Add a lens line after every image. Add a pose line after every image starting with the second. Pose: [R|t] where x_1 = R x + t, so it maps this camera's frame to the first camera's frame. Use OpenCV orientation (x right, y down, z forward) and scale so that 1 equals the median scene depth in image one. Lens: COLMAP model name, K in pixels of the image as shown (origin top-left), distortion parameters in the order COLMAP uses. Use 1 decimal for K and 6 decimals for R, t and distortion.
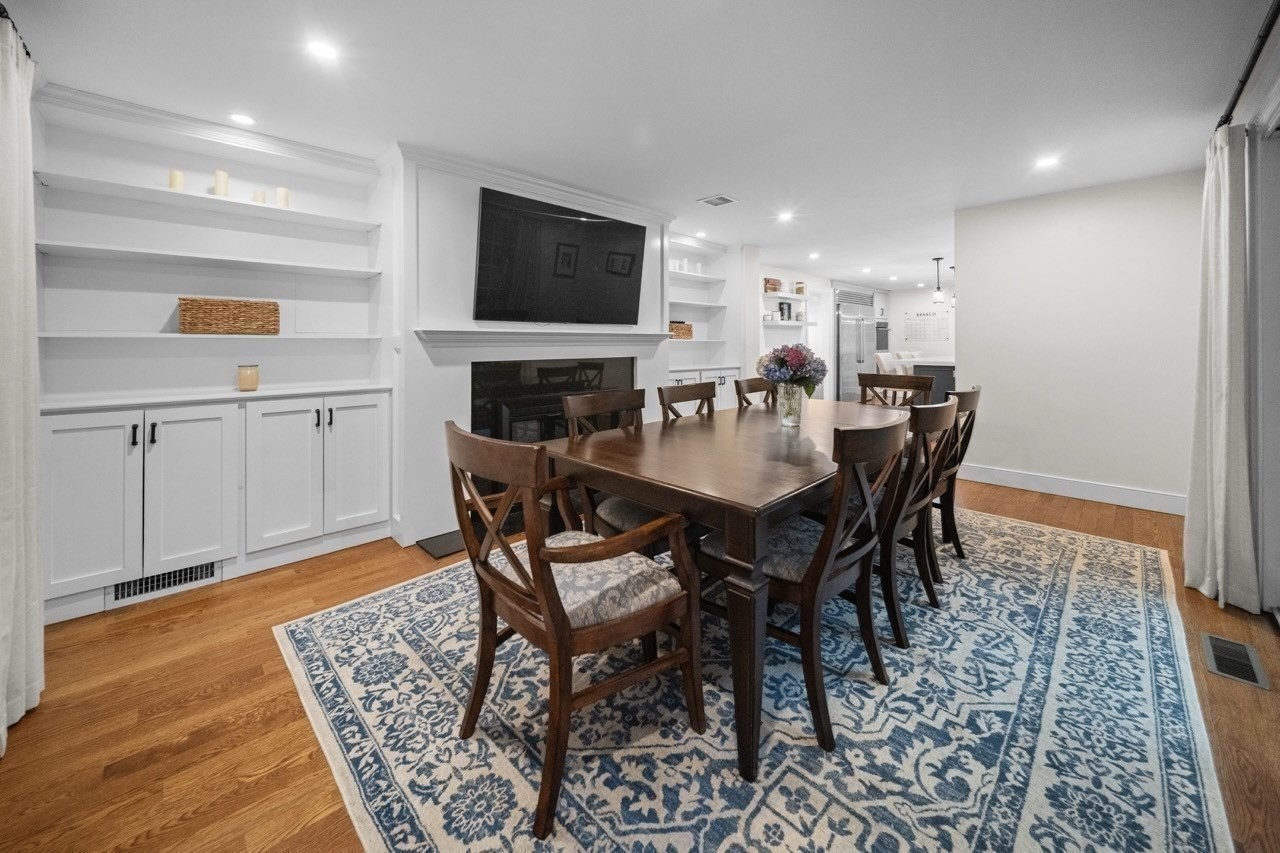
lens RADIAL K [[451.9, 0, 638.3], [0, 451.9, 411.1], [0, 0, 1]] dist [-0.000752, -0.000010]
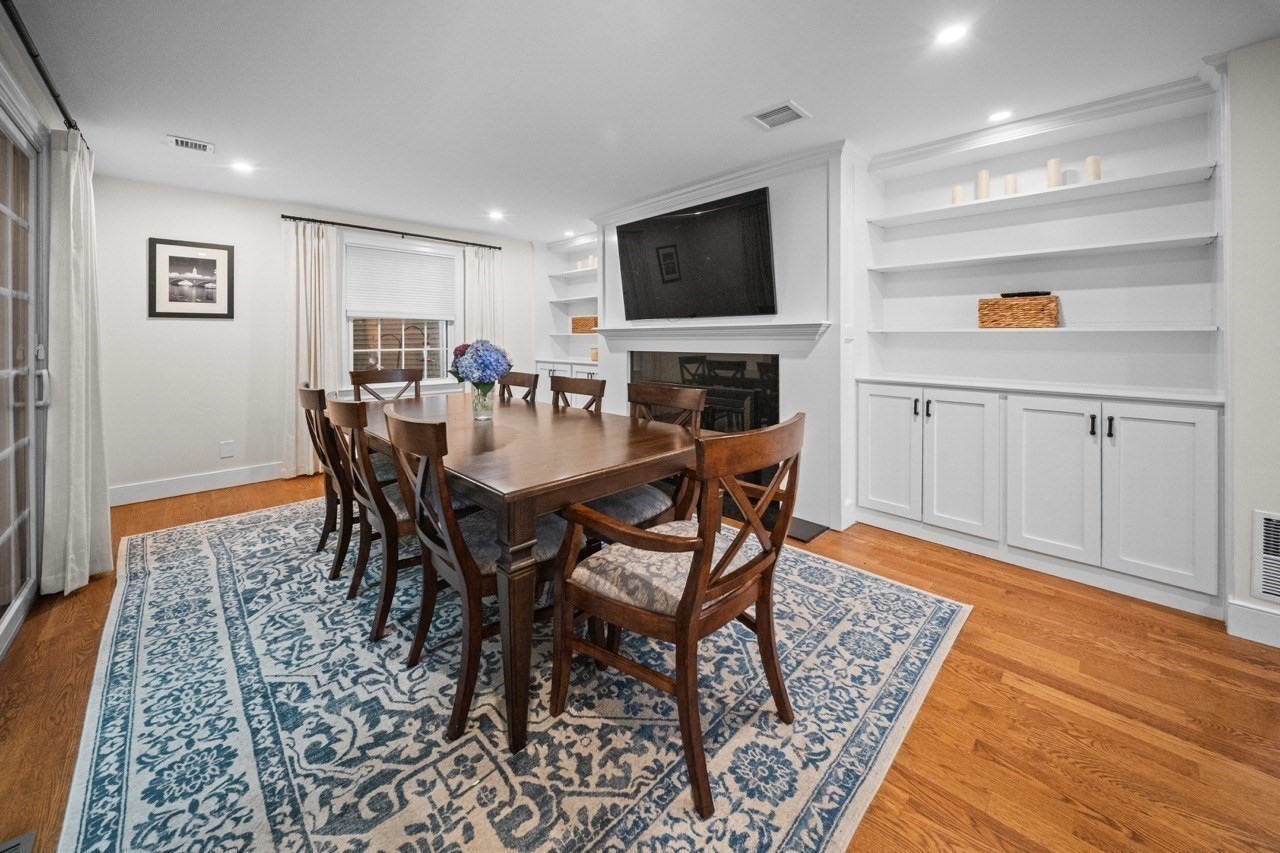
lens RADIAL K [[451.9, 0, 638.3], [0, 451.9, 411.1], [0, 0, 1]] dist [-0.000752, -0.000010]
pose [[0.040525, 0.167356, -0.985063, 1.419826], [-0.152455, 0.975365, 0.159437, -0.210607], [0.987479, 0.143717, 0.065041, 1.337917]]
